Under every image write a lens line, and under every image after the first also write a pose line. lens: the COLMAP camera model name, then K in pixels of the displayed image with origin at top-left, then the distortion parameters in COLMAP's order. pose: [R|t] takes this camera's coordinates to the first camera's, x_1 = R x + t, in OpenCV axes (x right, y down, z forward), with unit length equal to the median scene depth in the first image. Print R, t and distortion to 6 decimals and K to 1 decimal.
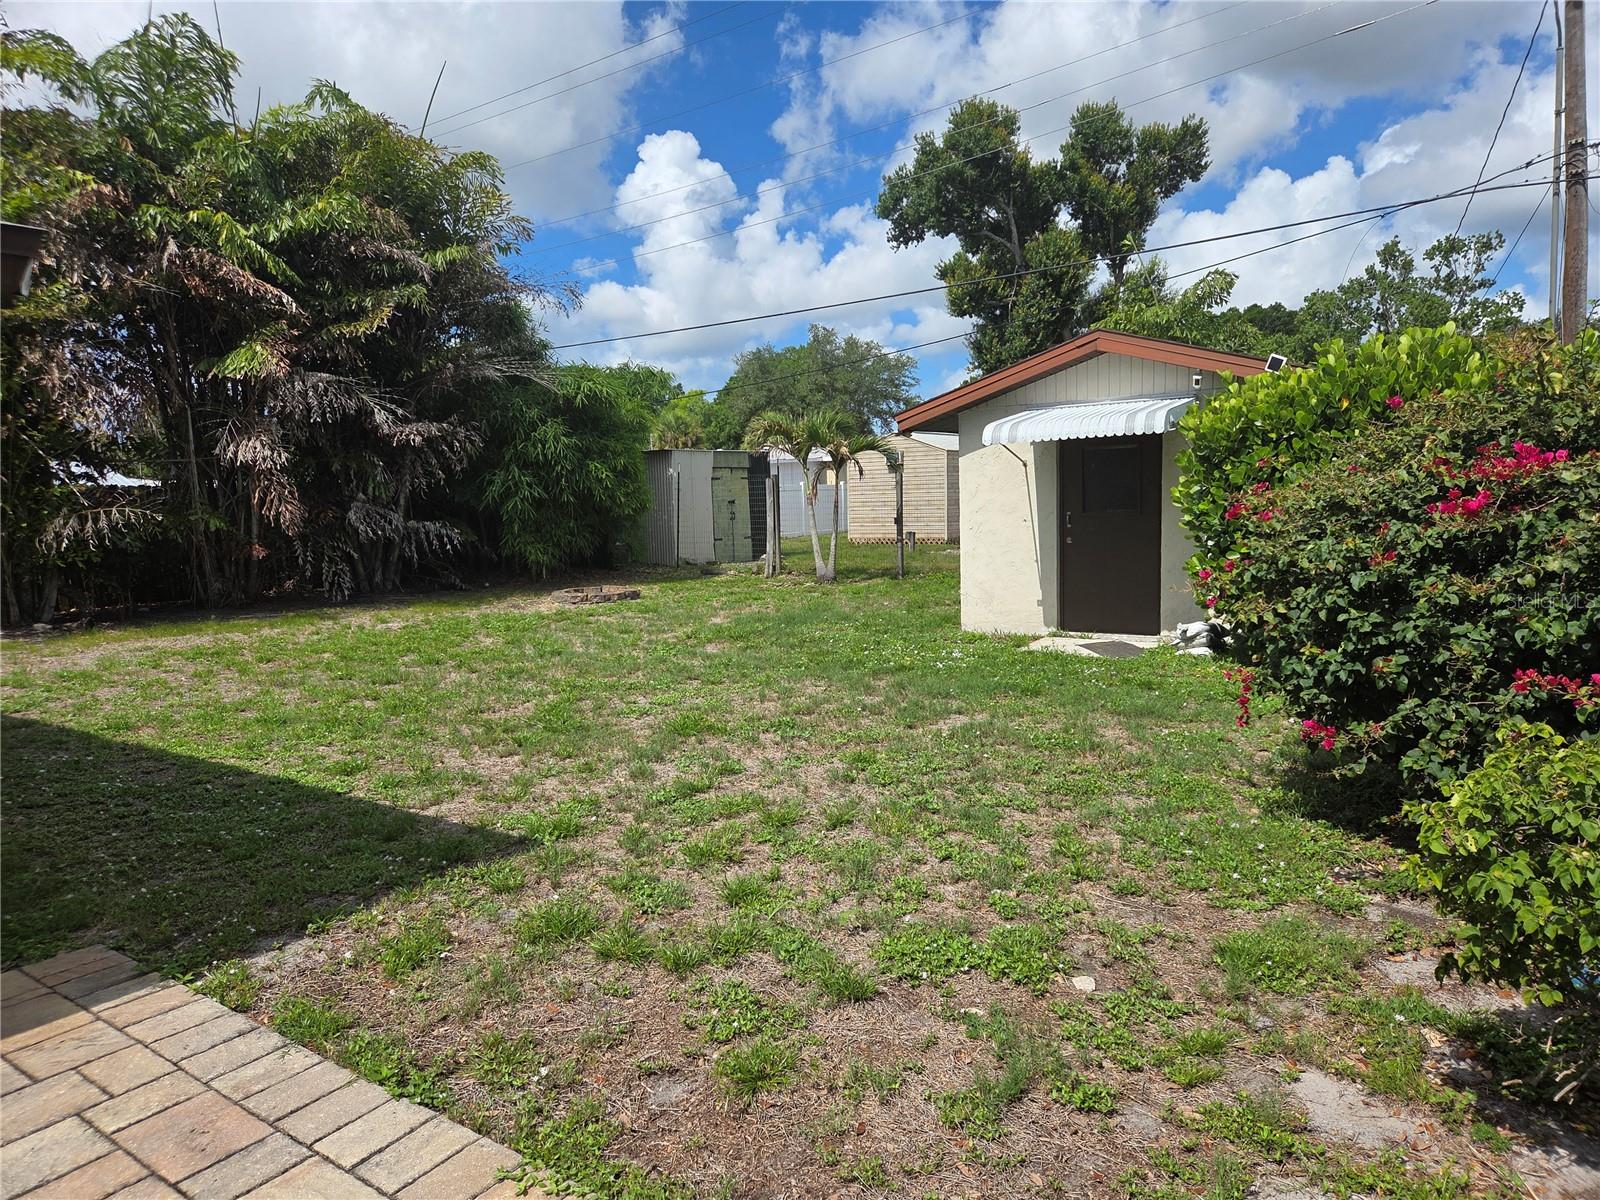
lens RADIAL K [[1072.1, 0, 771.2], [0, 1072.1, 621.2], [0, 0, 1]] dist [0.062453, -0.054466]
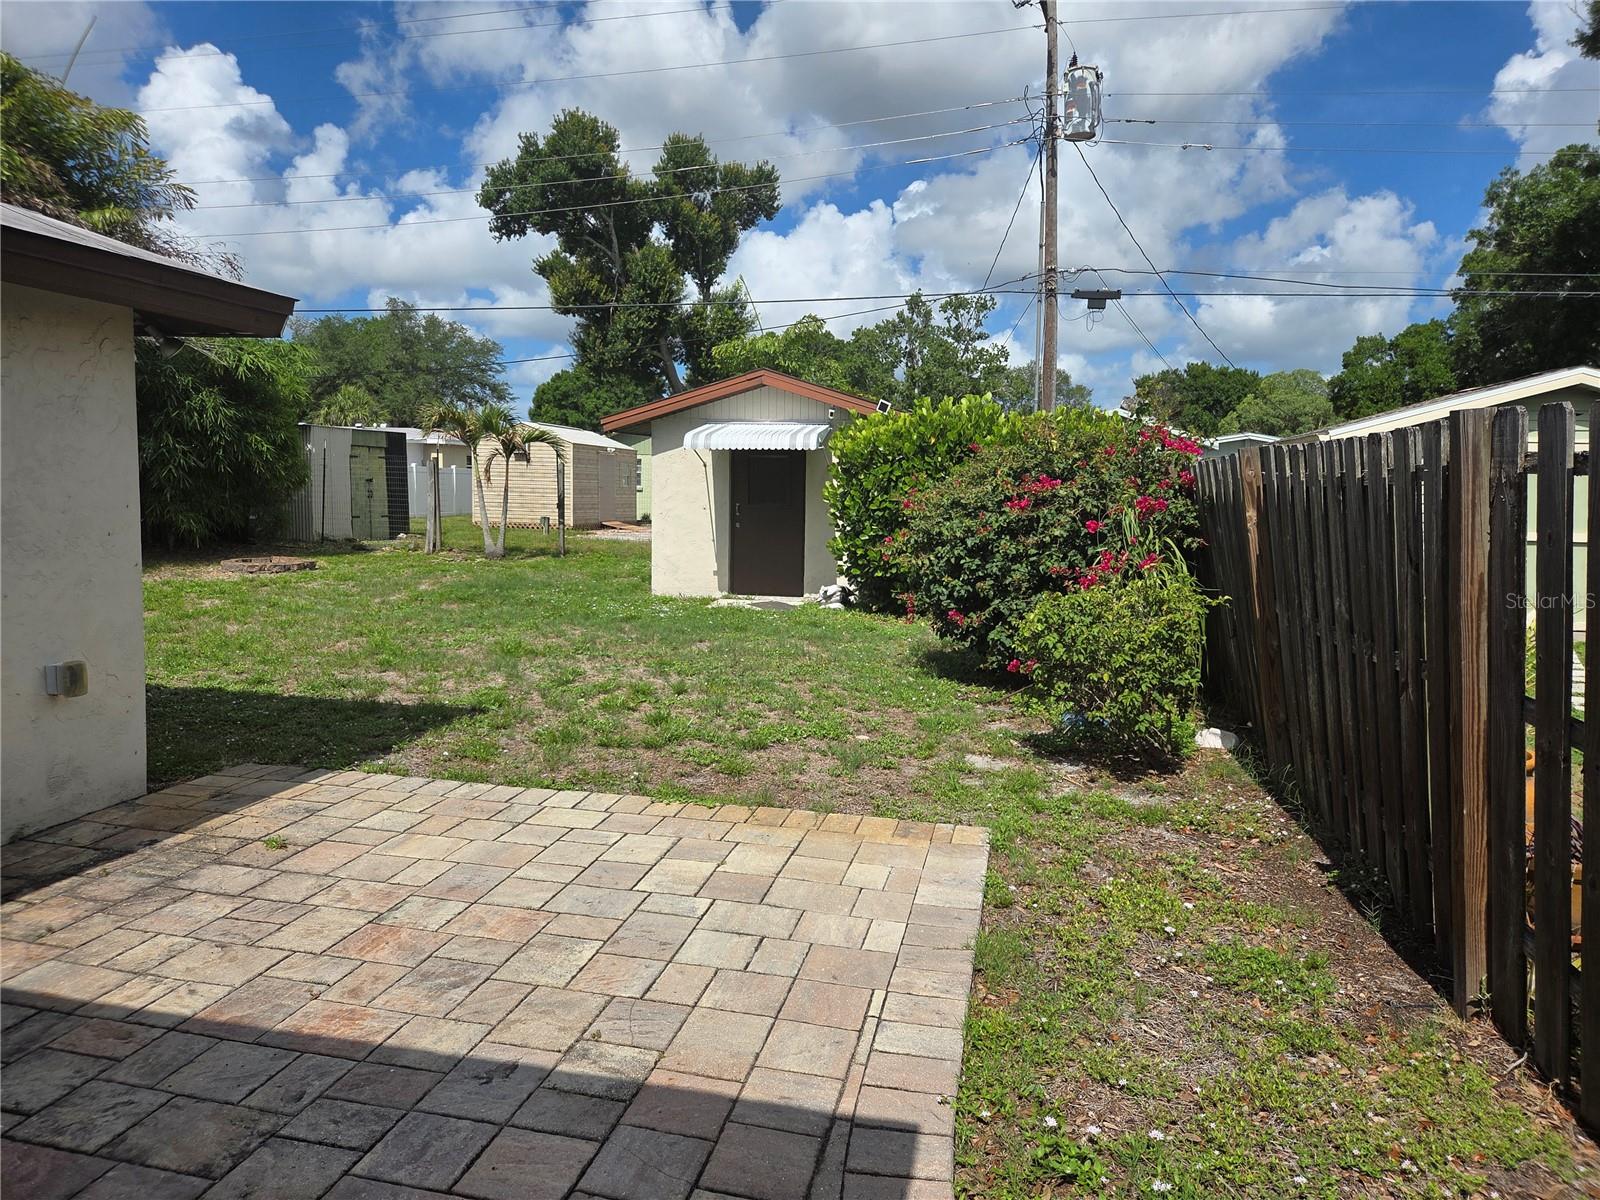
lens RADIAL K [[1072.1, 0, 788.4], [0, 1072.1, 609.0], [0, 0, 1]] dist [0.062453, -0.054466]
pose [[0.918540, 0.001778, 0.395323, -0.108610], [-0.000546, 0.999995, -0.003230, 0.018649], [-0.395327, 0.002751, 0.918536, -0.132624]]
